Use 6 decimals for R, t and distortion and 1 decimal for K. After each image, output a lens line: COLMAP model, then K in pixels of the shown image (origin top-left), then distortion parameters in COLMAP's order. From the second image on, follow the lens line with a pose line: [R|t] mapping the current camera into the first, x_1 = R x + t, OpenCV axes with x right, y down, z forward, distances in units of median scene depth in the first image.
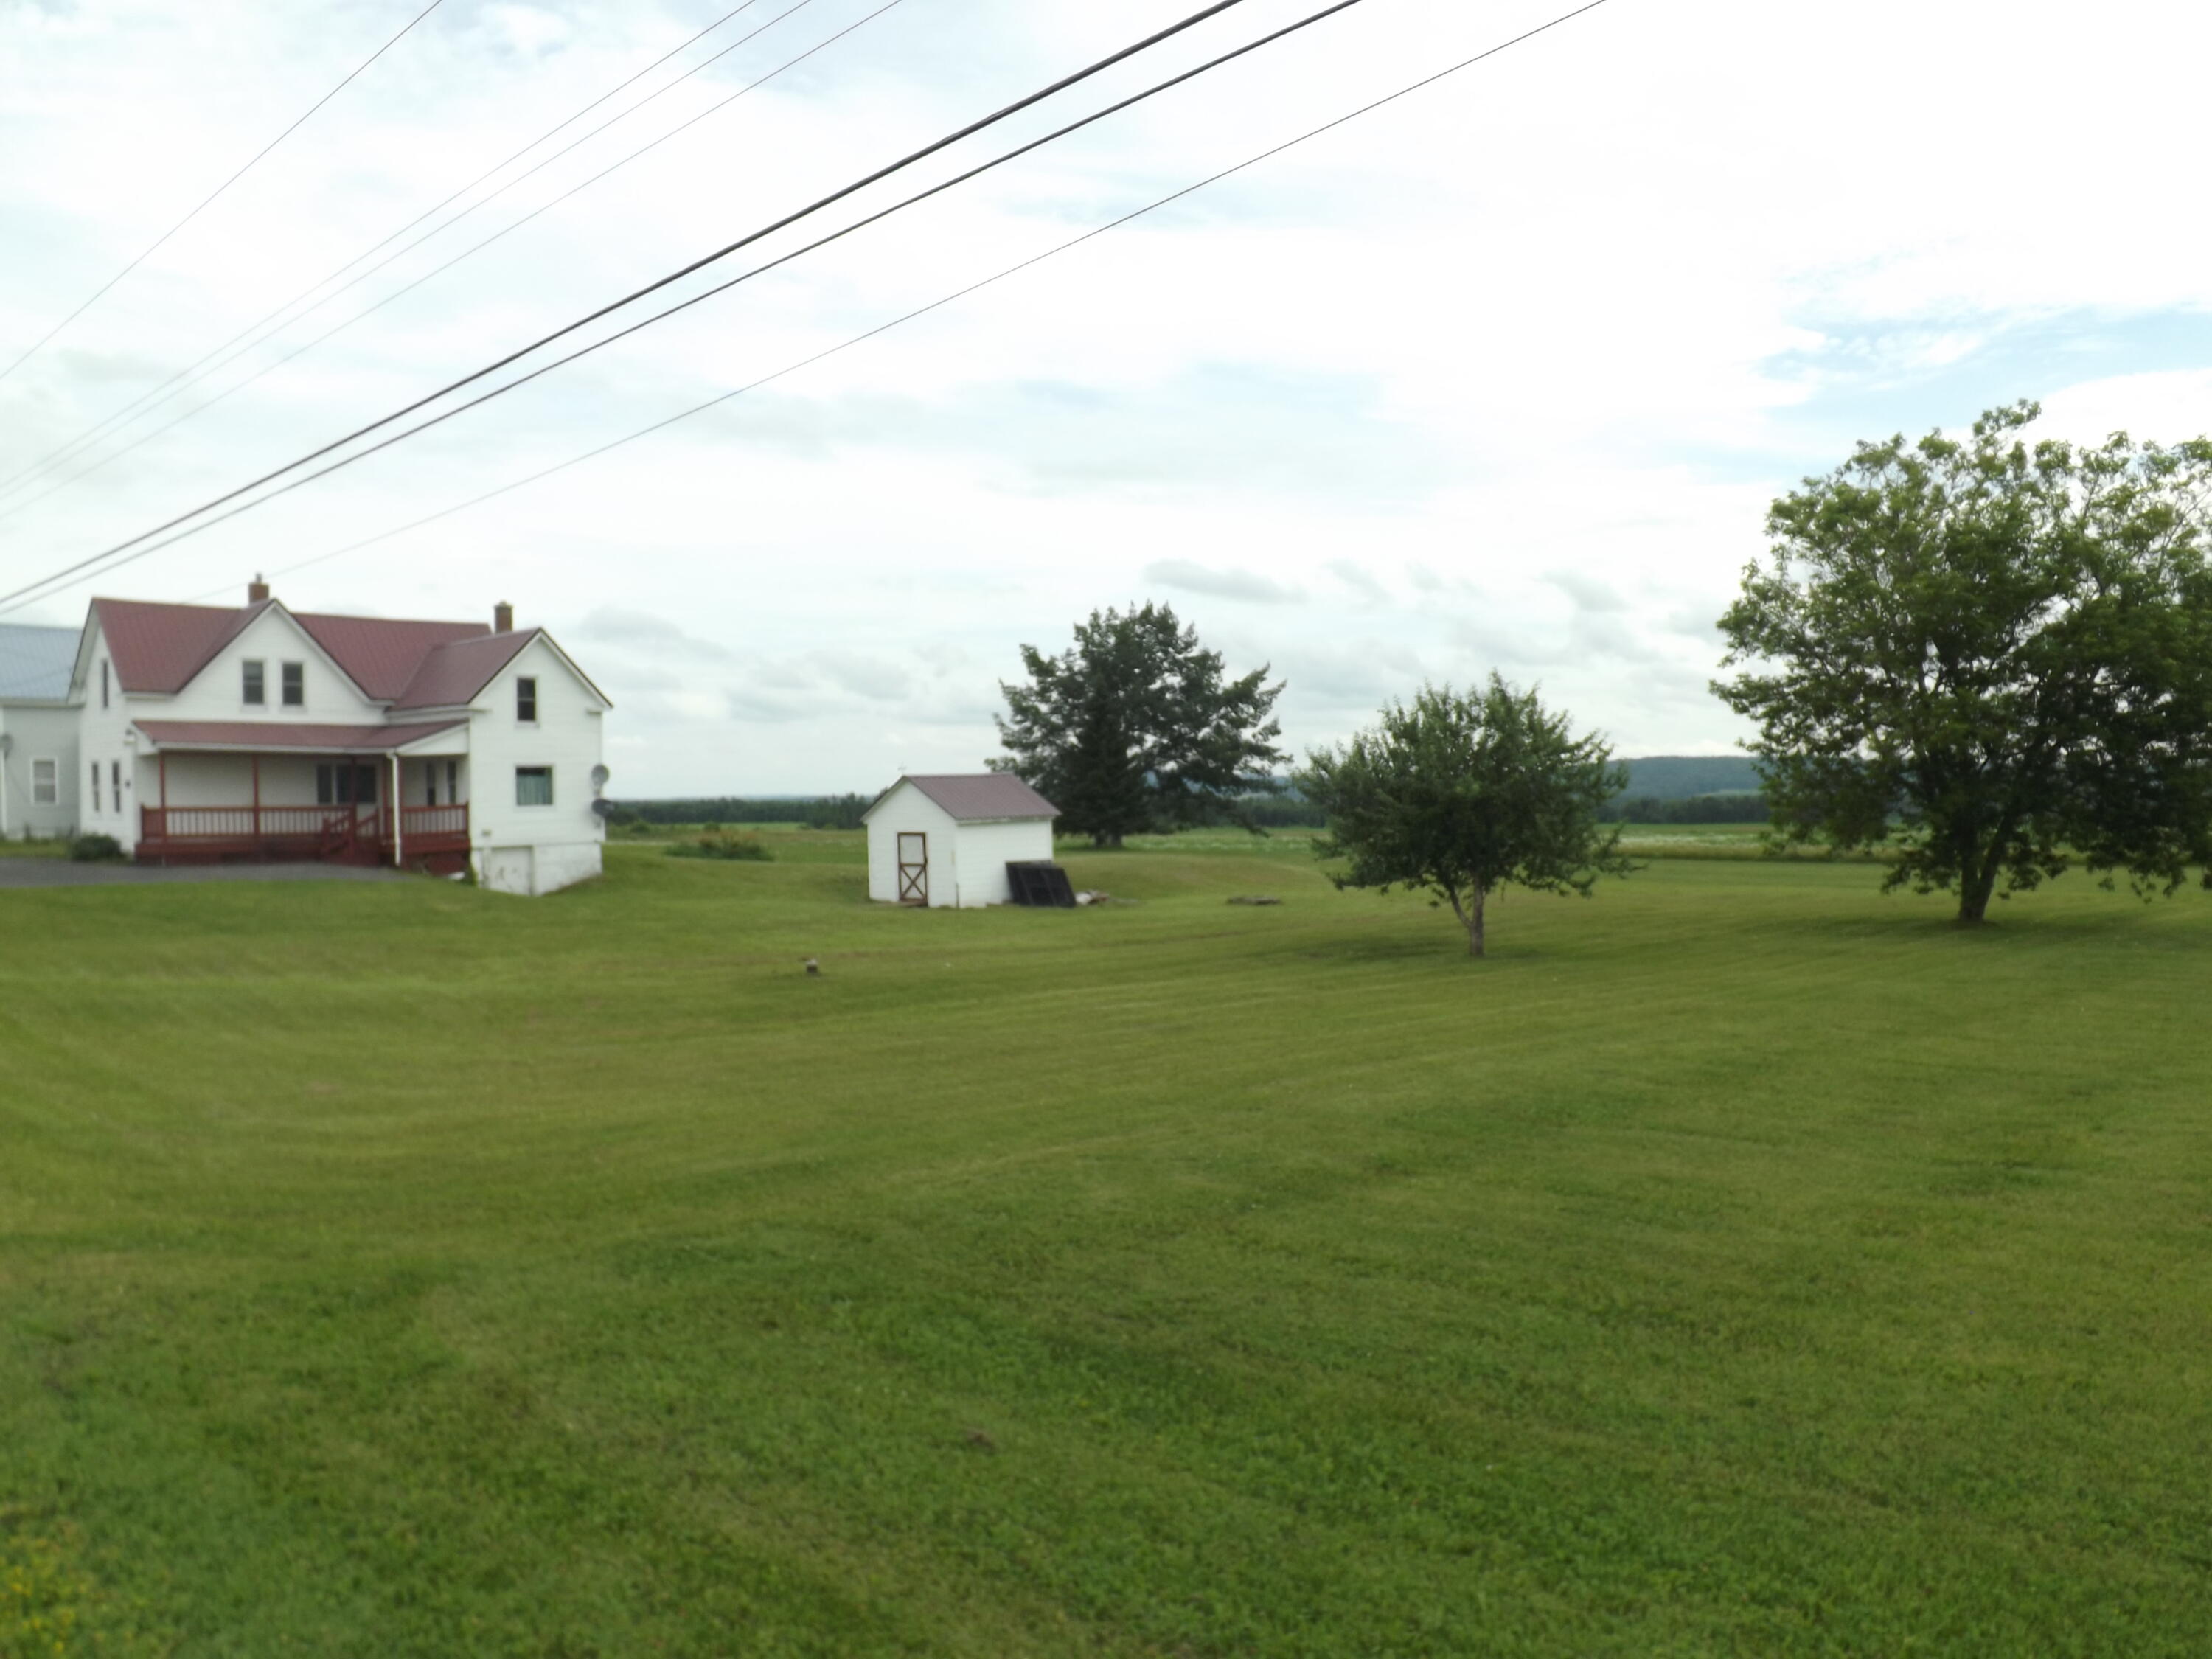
lens RADIAL K [[1588.2, 0, 1114.6], [0, 1588.2, 833.2], [0, 0, 1]] dist [-0.059244, -0.001015]
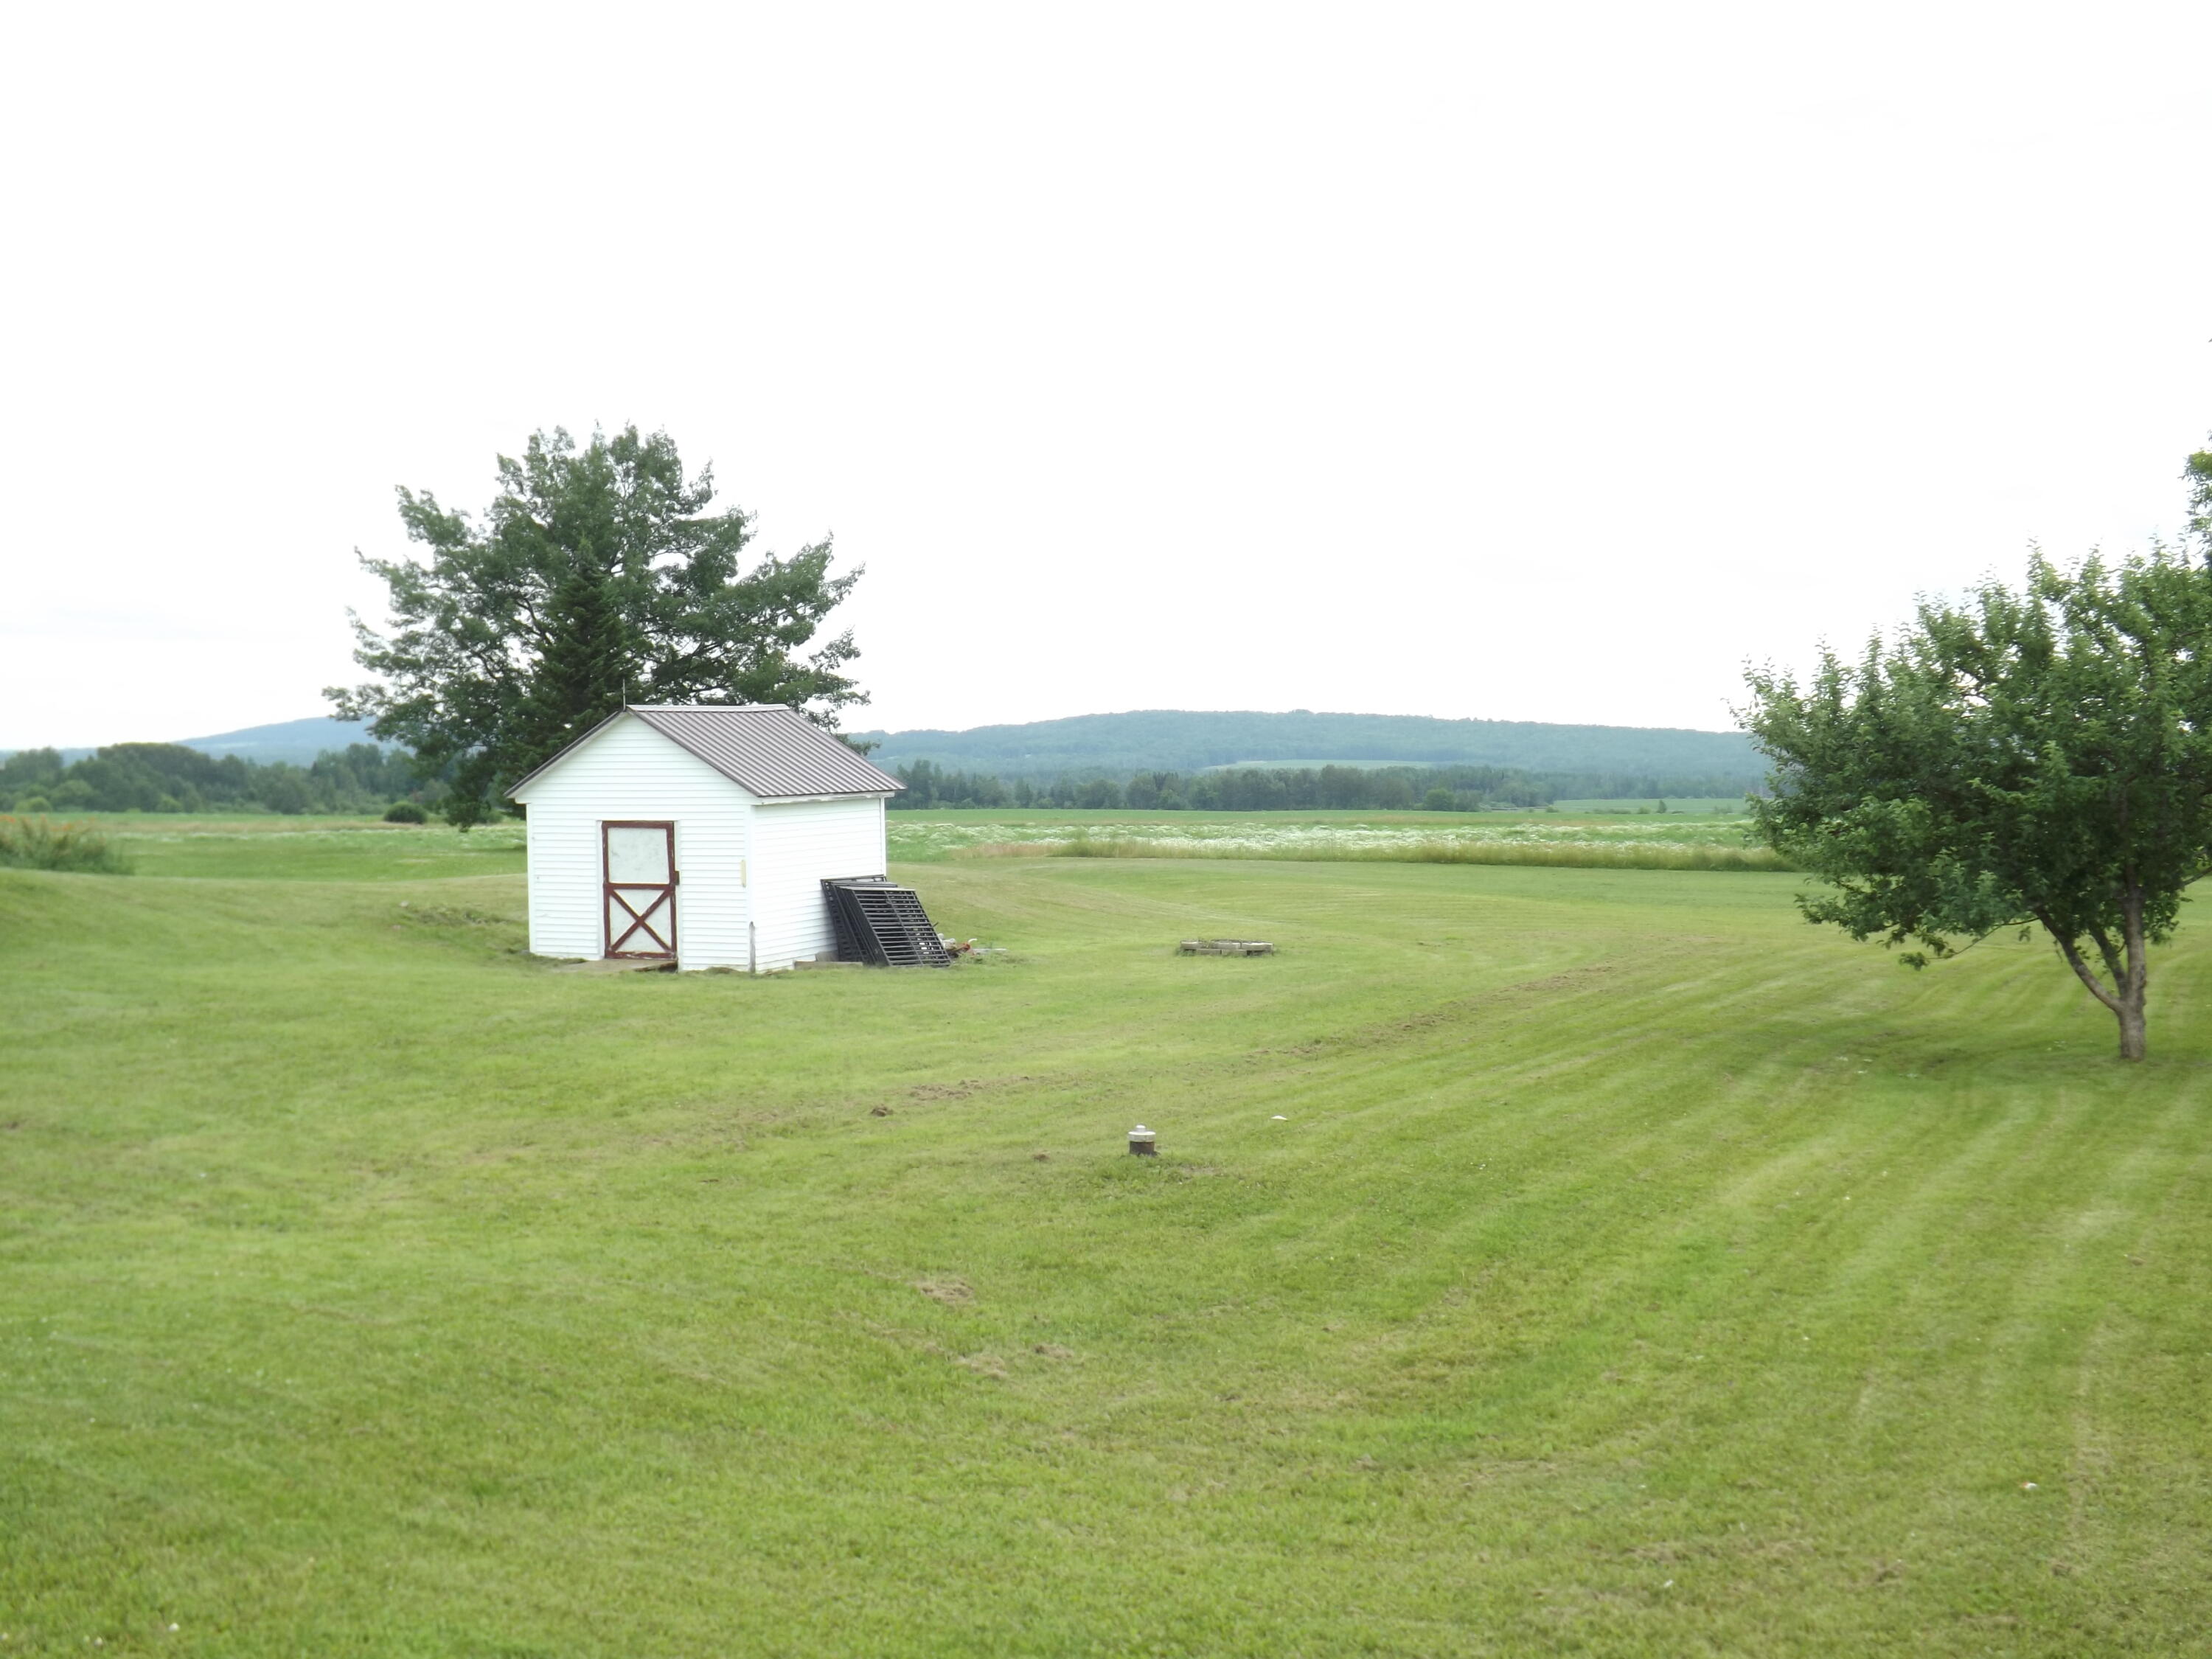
lens RADIAL K [[2472.3, 0, 1099.0], [0, 2472.3, 833.7], [0, 0, 1]] dist [-0.030519, 0.000000]
pose [[0.950922, 0.002857, 0.309416, -0.096027], [-0.004355, 0.999982, 0.004151, -0.000146], [-0.309399, -0.005295, 0.950918, 0.090874]]
